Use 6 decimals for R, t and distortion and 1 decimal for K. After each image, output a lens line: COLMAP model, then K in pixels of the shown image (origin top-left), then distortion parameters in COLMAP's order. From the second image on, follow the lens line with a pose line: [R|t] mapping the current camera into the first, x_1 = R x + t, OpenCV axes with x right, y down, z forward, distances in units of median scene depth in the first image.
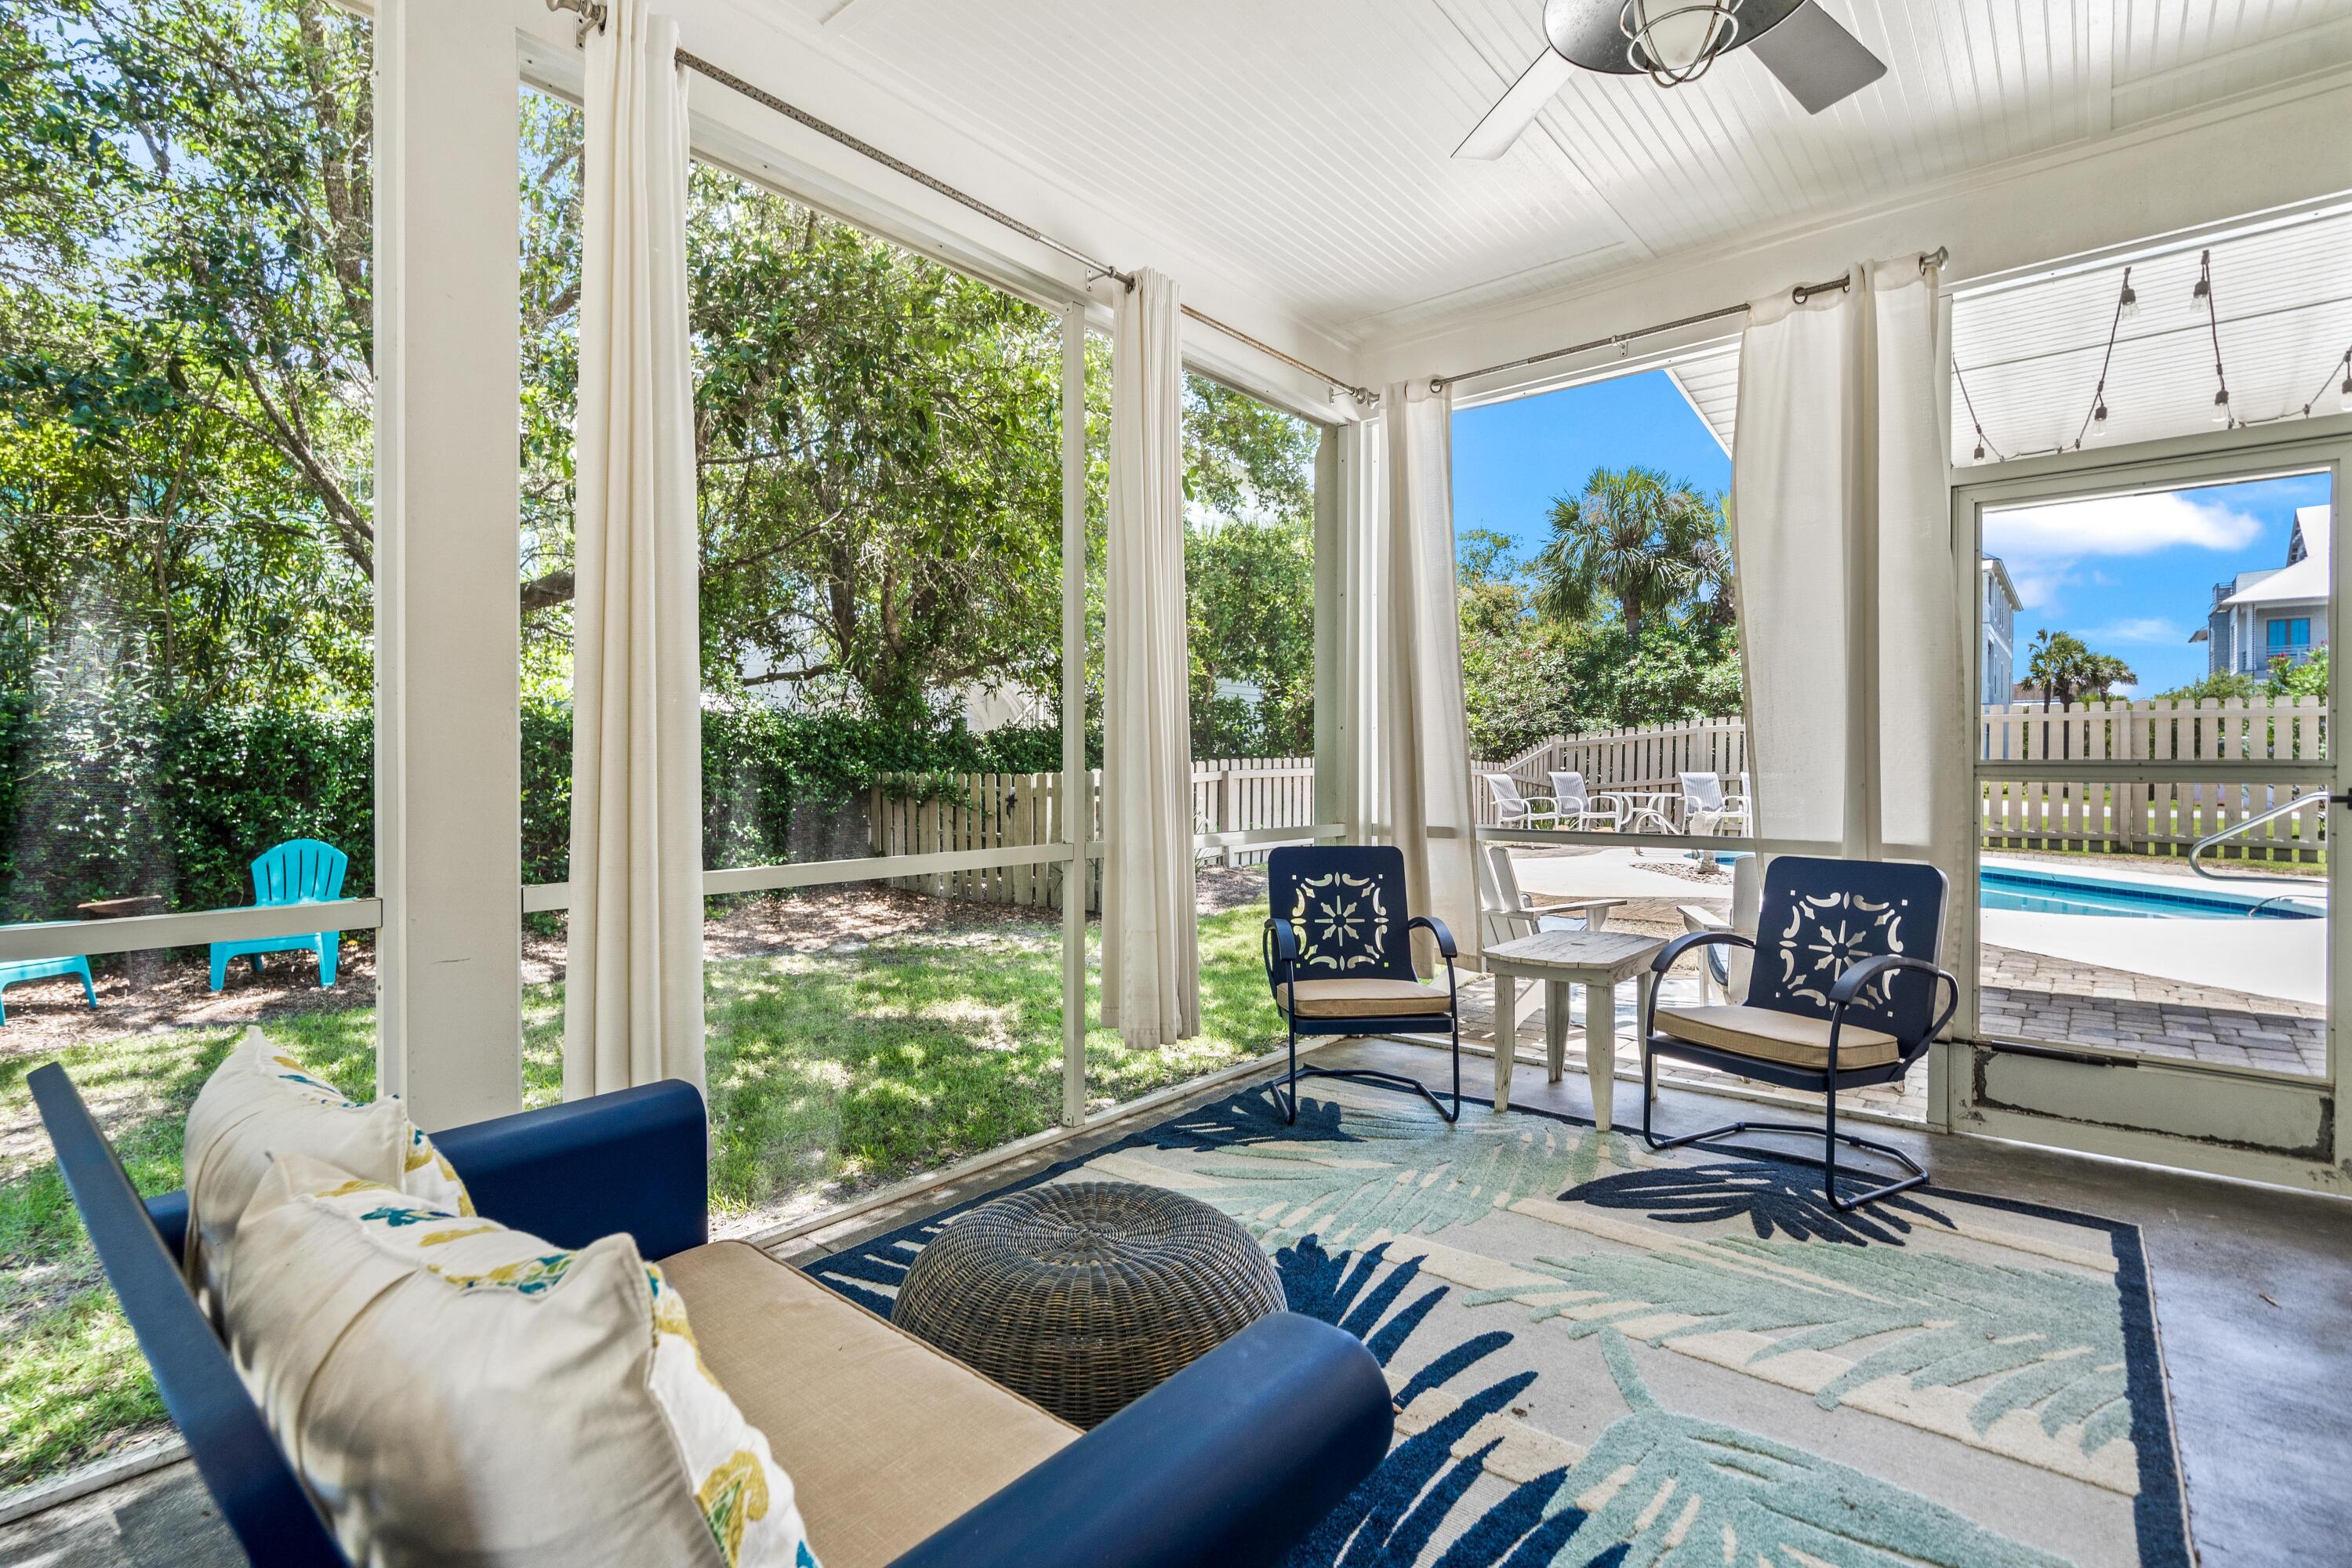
lens RADIAL K [[1107.7, 0, 1161.2], [0, 1107.7, 774.9], [0, 0, 1]] dist [-0.000376, 0.000271]
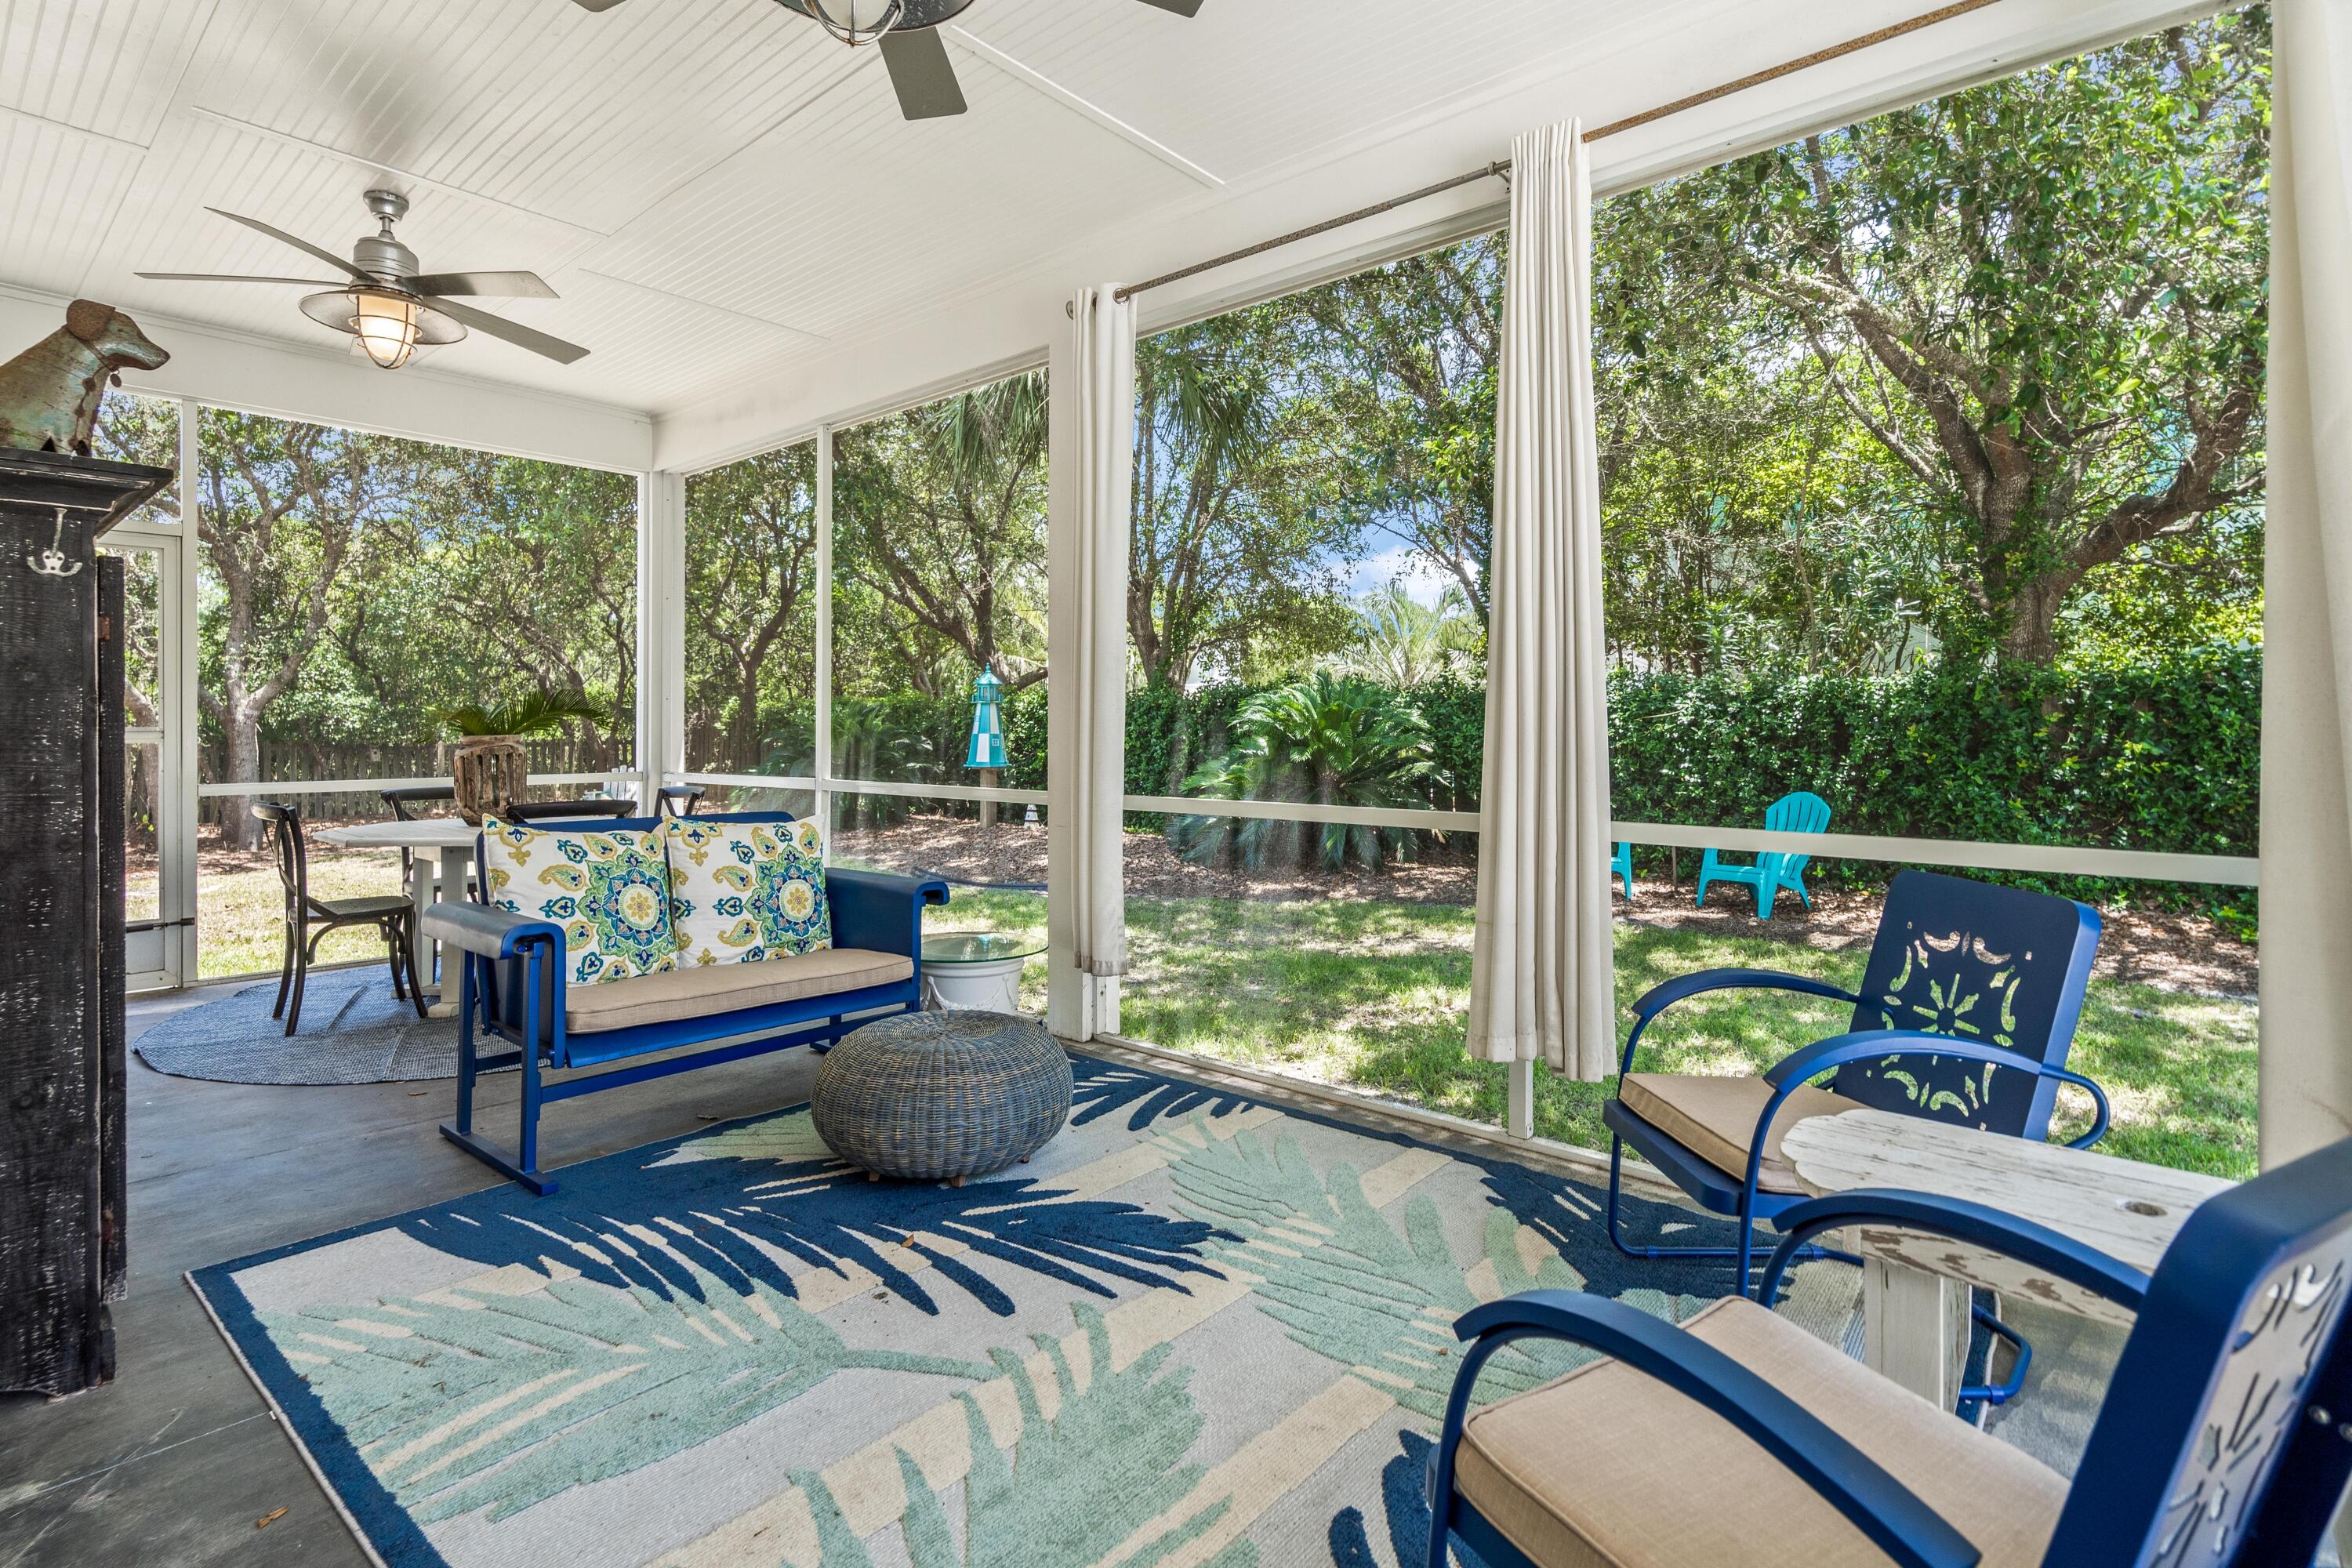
lens RADIAL K [[1138.6, 0, 1172.6], [0, 1138.6, 732.0], [0, 0, 1]] dist [-0.002232, -0.000172]
pose [[-0.013193, 0.004443, -0.999903, 0.957348], [-0.005332, 0.999976, 0.004514, -0.011335], [0.999899, 0.005391, -0.013169, 0.840258]]
